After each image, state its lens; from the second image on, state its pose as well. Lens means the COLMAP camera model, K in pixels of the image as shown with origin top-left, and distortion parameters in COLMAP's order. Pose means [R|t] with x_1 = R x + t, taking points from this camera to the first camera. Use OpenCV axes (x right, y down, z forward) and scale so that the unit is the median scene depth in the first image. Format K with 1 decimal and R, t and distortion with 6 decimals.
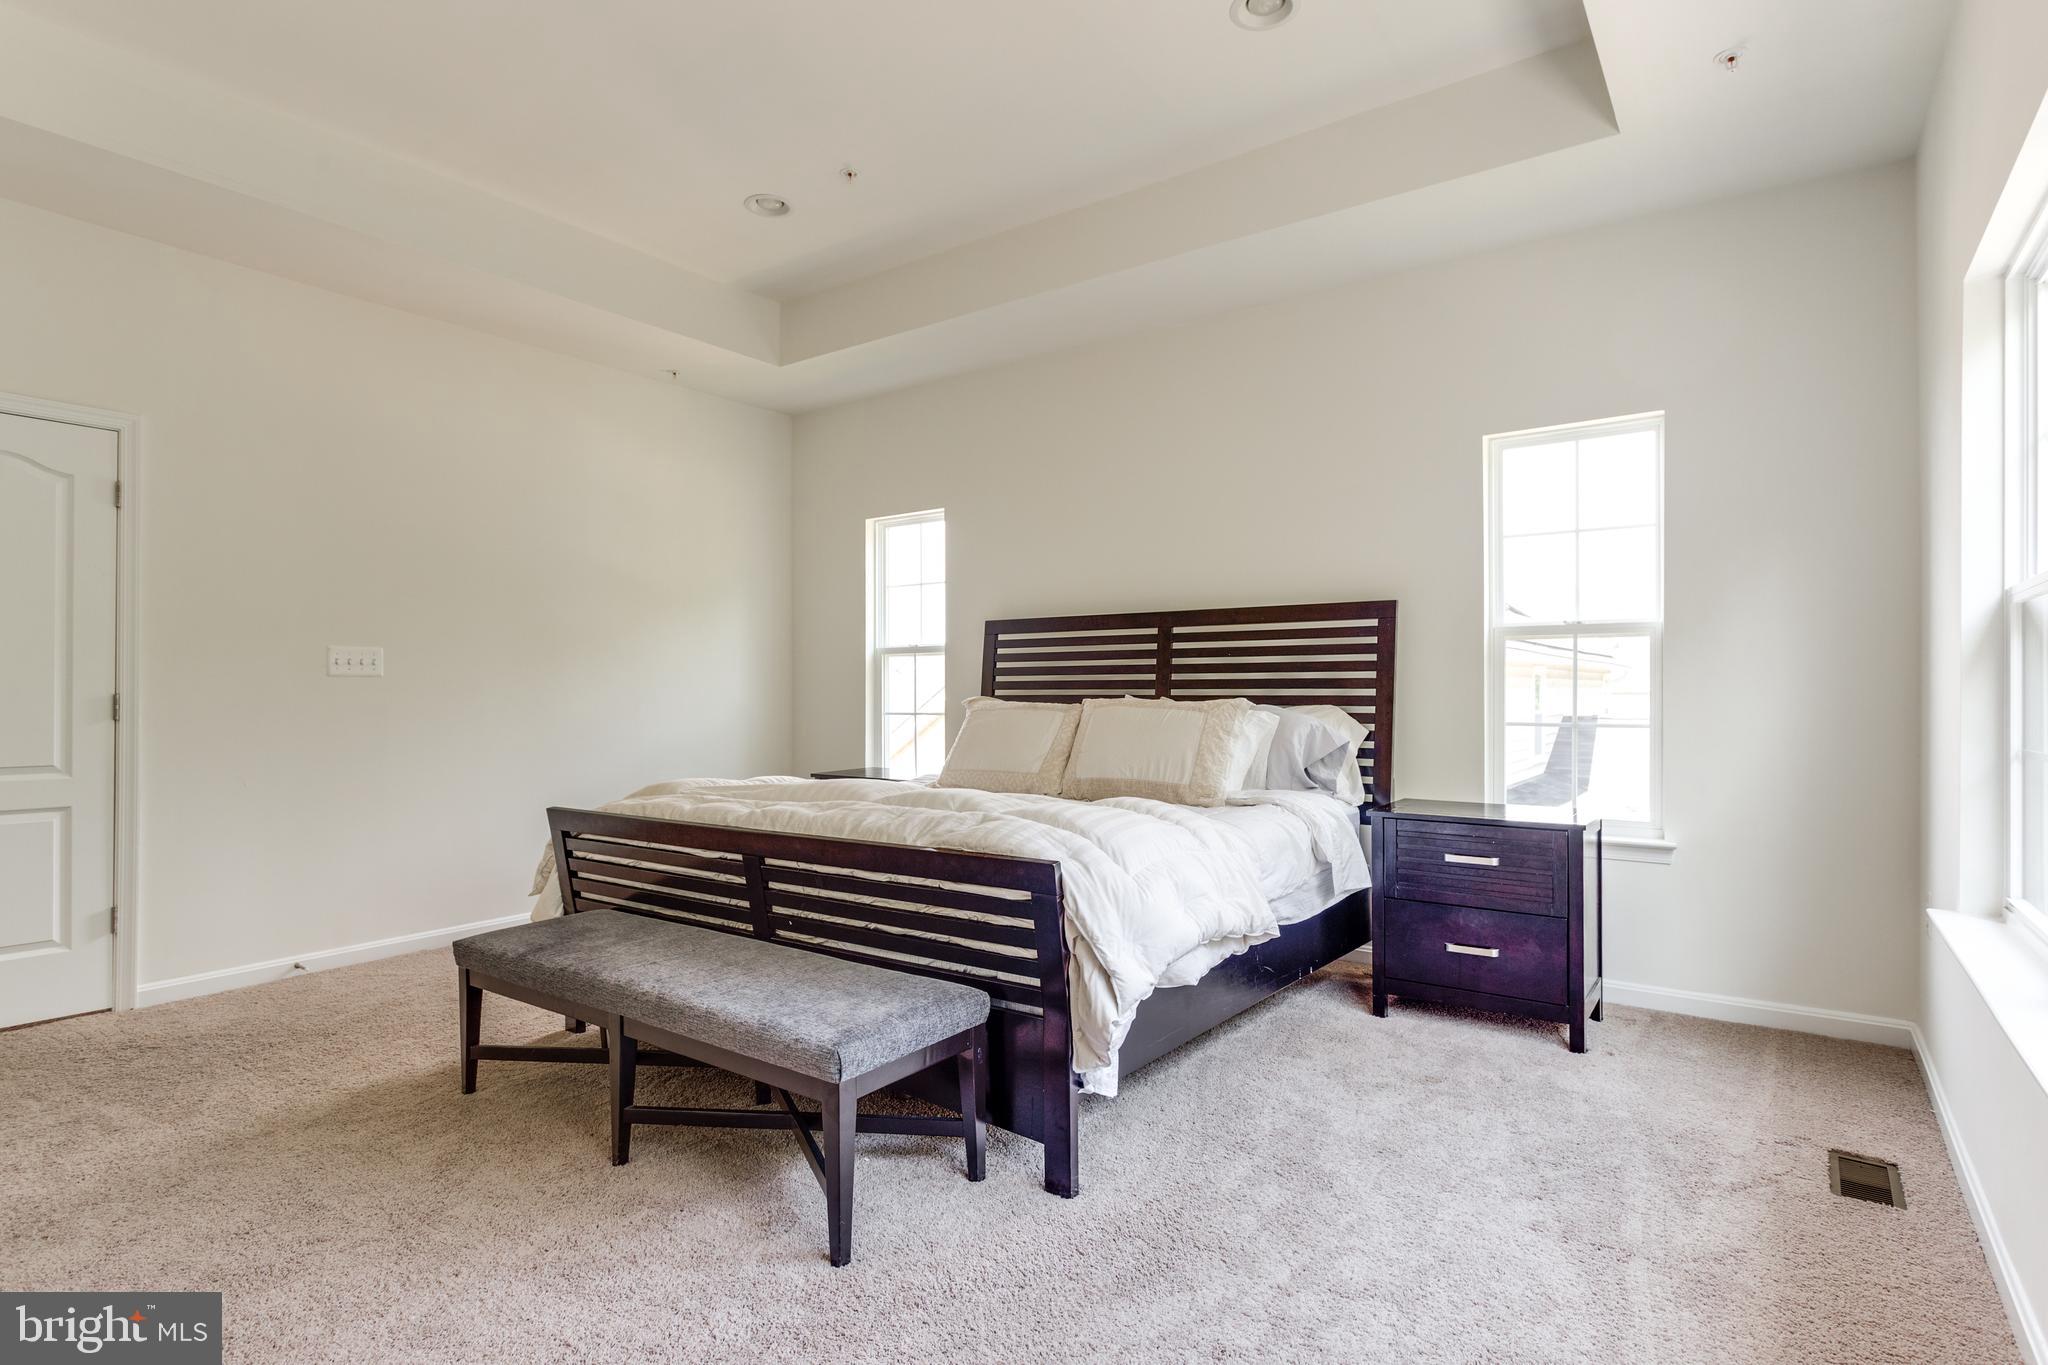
lens RADIAL K [[1010.9, 0, 1021.5], [0, 1010.9, 687.8], [0, 0, 1]] dist [0.007534, -0.001834]
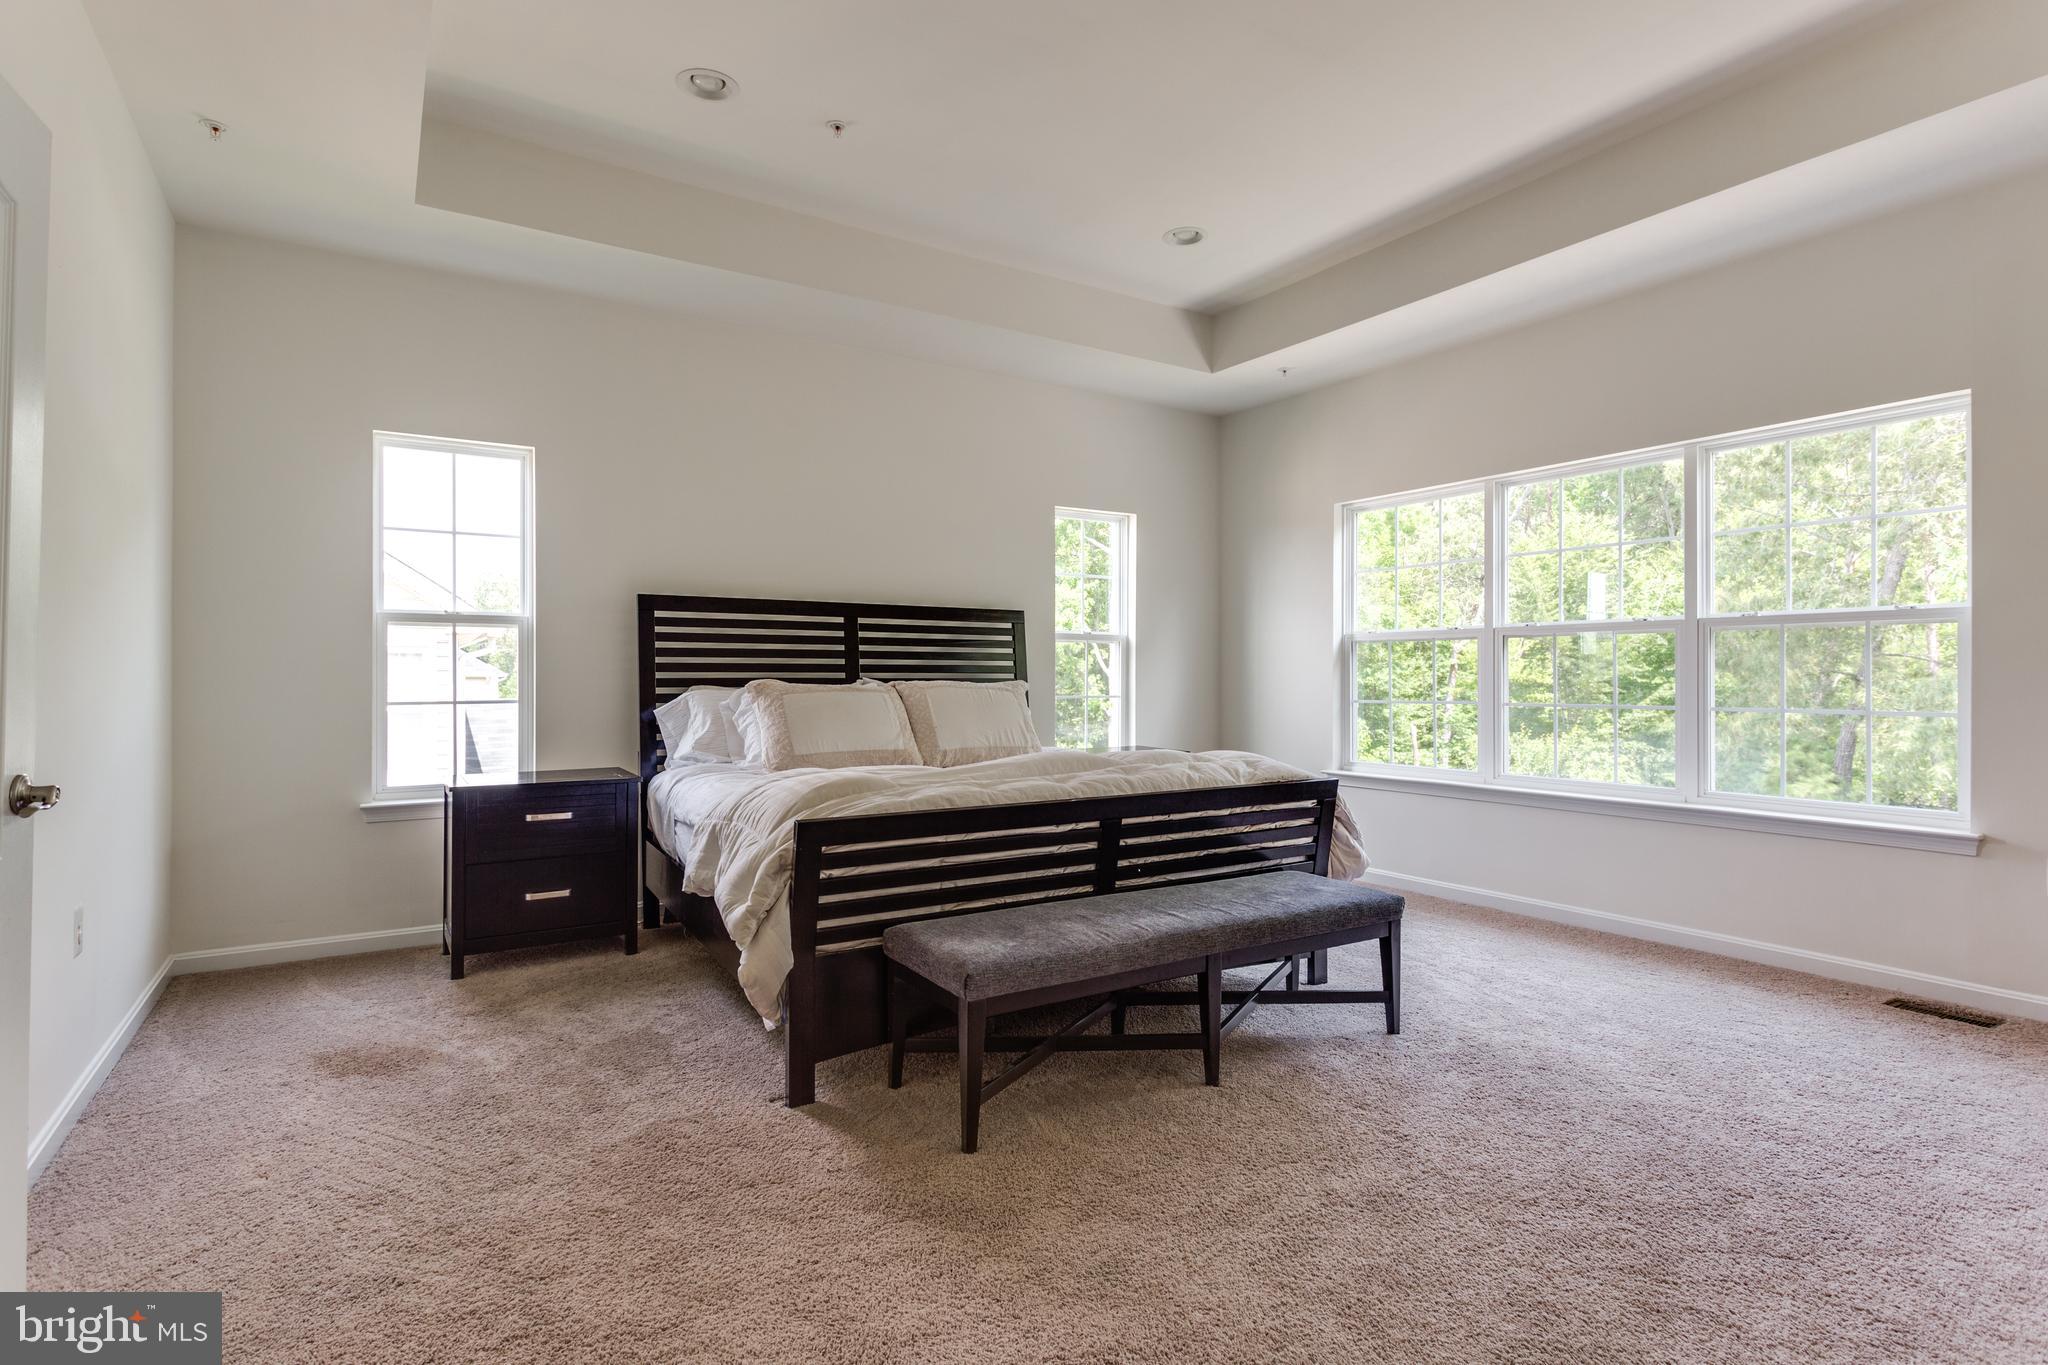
lens RADIAL K [[1010.9, 0, 1011.8], [0, 1010.9, 670.2], [0, 0, 1]] dist [0.007534, -0.001834]
pose [[0.396711, 0.009695, 0.917892, -0.927660], [-0.005521, 0.999951, -0.008176, 0.007437], [-0.917927, -0.001824, 0.396745, 0.455117]]
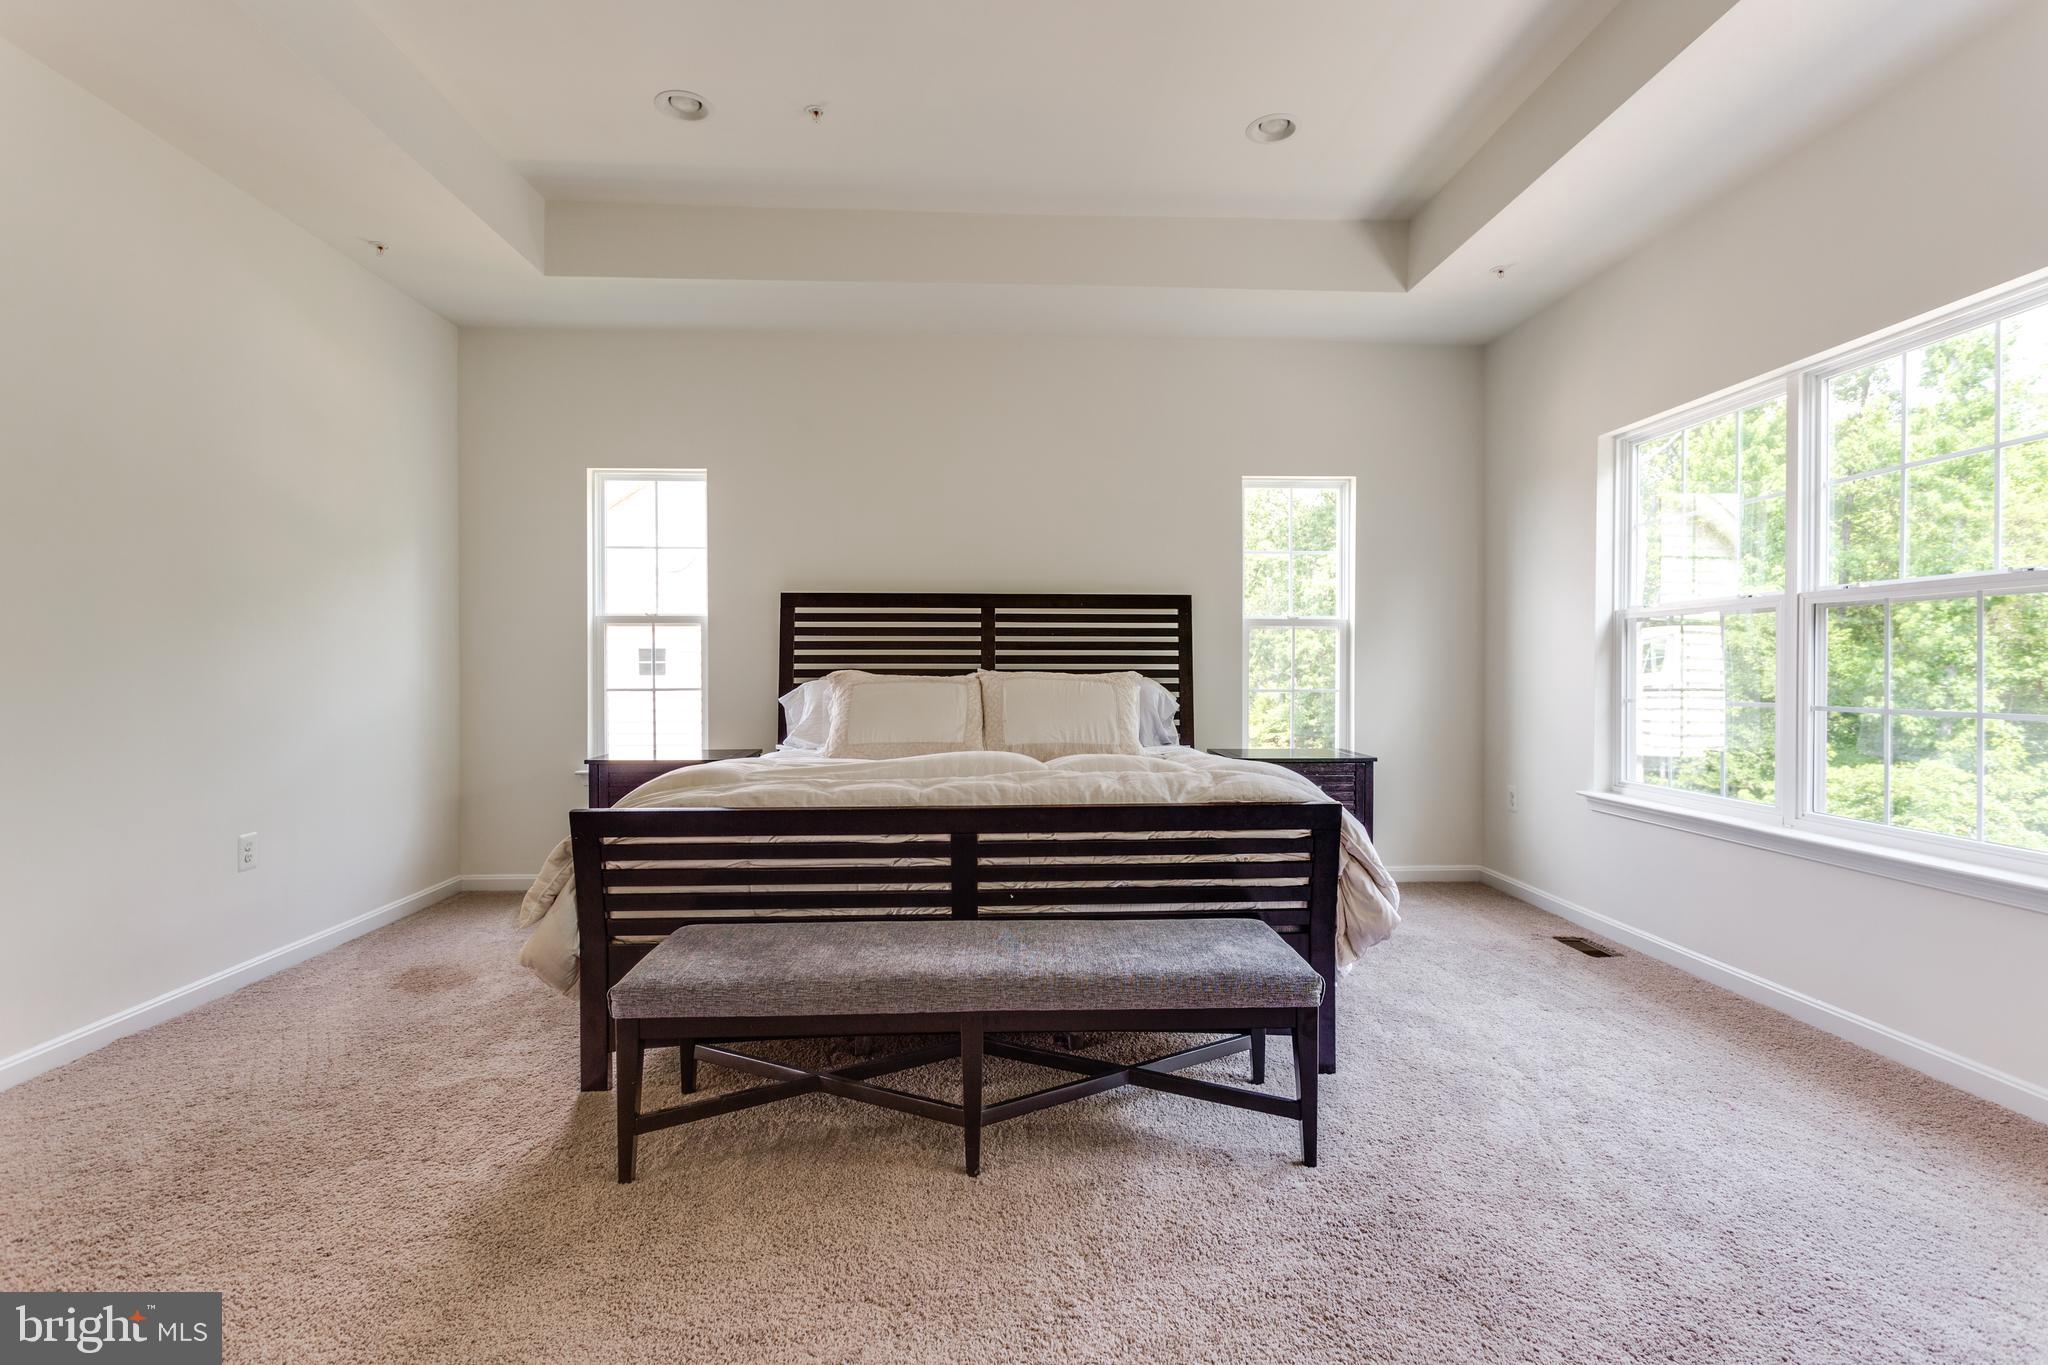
lens RADIAL K [[953.7, 0, 1018.8], [0, 953.7, 674.1], [0, 0, 1]] dist [0.000268, -0.000230]
pose [[0.791790, -0.000246, 0.610793, -0.536929], [-0.004616, 0.999969, 0.006387, 0.006563], [-0.610776, -0.007877, 0.791765, 0.176770]]
